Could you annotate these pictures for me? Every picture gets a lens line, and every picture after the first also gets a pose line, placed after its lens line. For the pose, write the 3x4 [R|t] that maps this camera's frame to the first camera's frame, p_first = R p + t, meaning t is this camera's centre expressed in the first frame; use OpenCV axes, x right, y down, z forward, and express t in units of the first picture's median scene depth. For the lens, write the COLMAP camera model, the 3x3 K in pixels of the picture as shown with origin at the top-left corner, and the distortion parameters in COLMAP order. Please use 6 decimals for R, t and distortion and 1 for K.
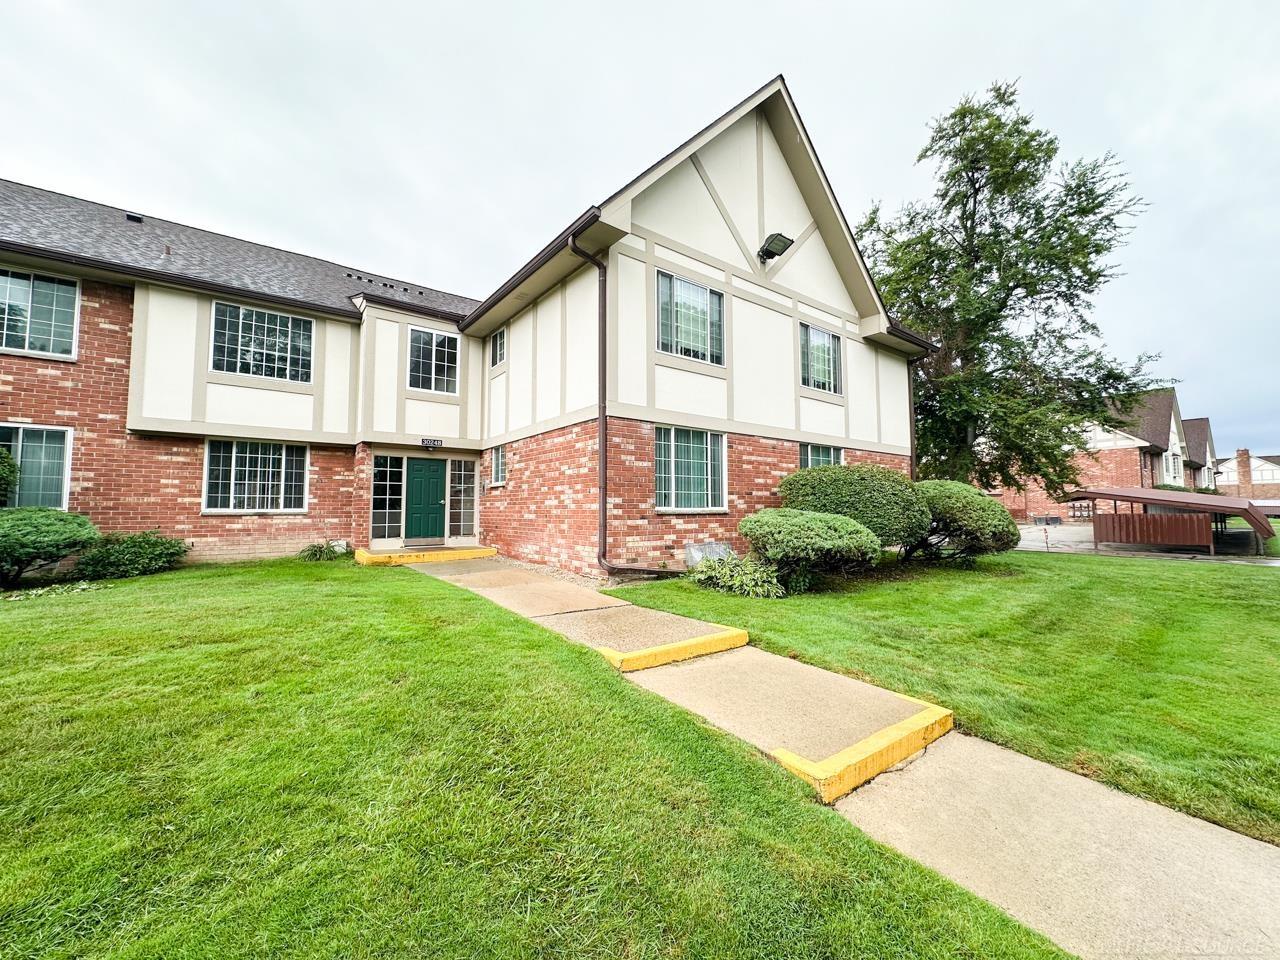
lens RADIAL K [[508.3, 0, 638.9], [0, 508.3, 478.7], [0, 0, 1]] dist [-0.000105, 0.000080]
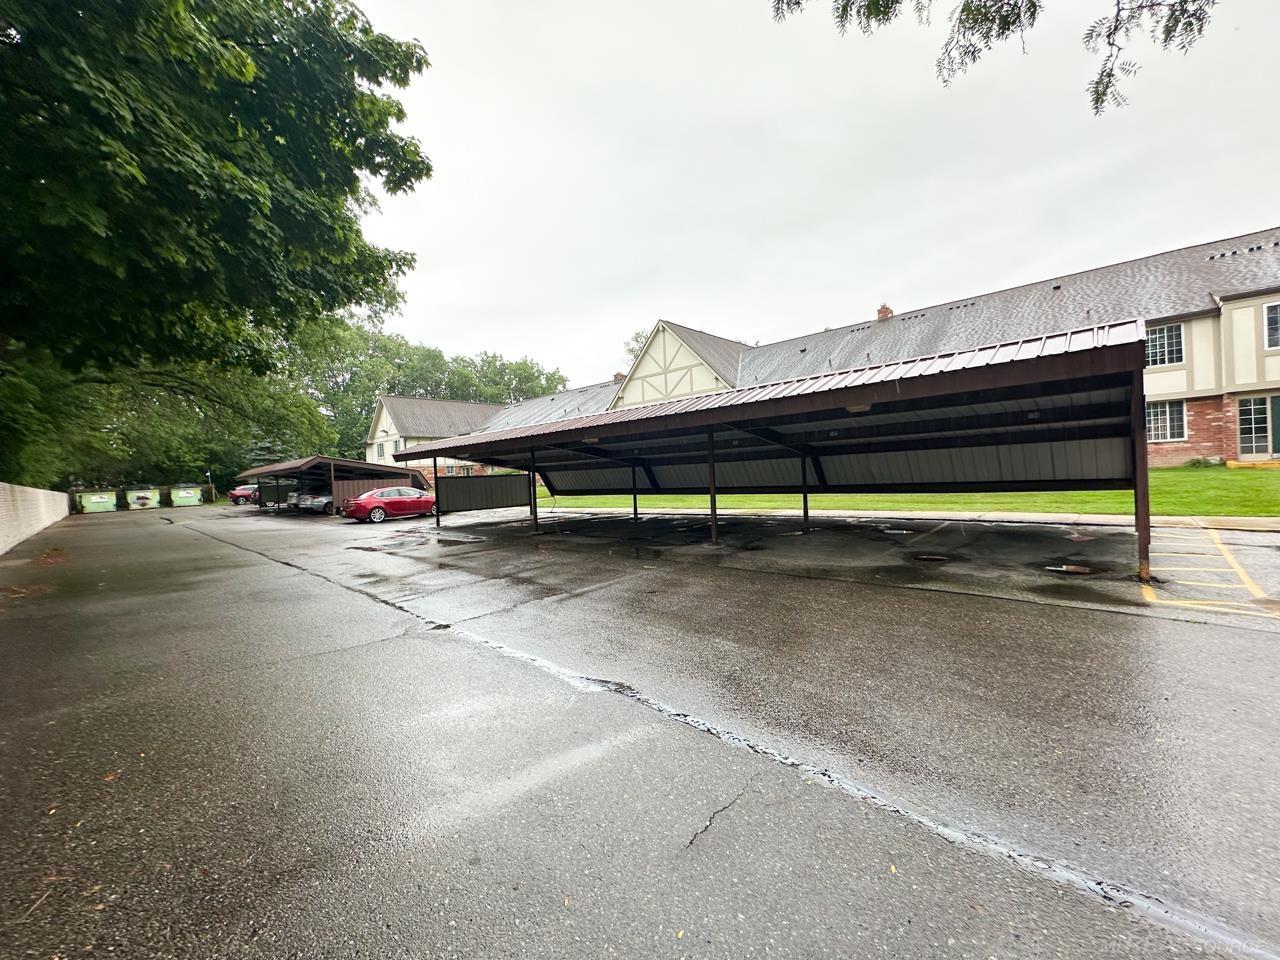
lens RADIAL K [[508.3, 0, 638.7], [0, 508.3, 479.5], [0, 0, 1]] dist [-0.000105, 0.000080]
pose [[0.180292, 0.001836, -0.983611, 0.655576], [0.106281, 0.994107, 0.021337, -0.031653], [0.977854, -0.108386, 0.179035, -1.059388]]
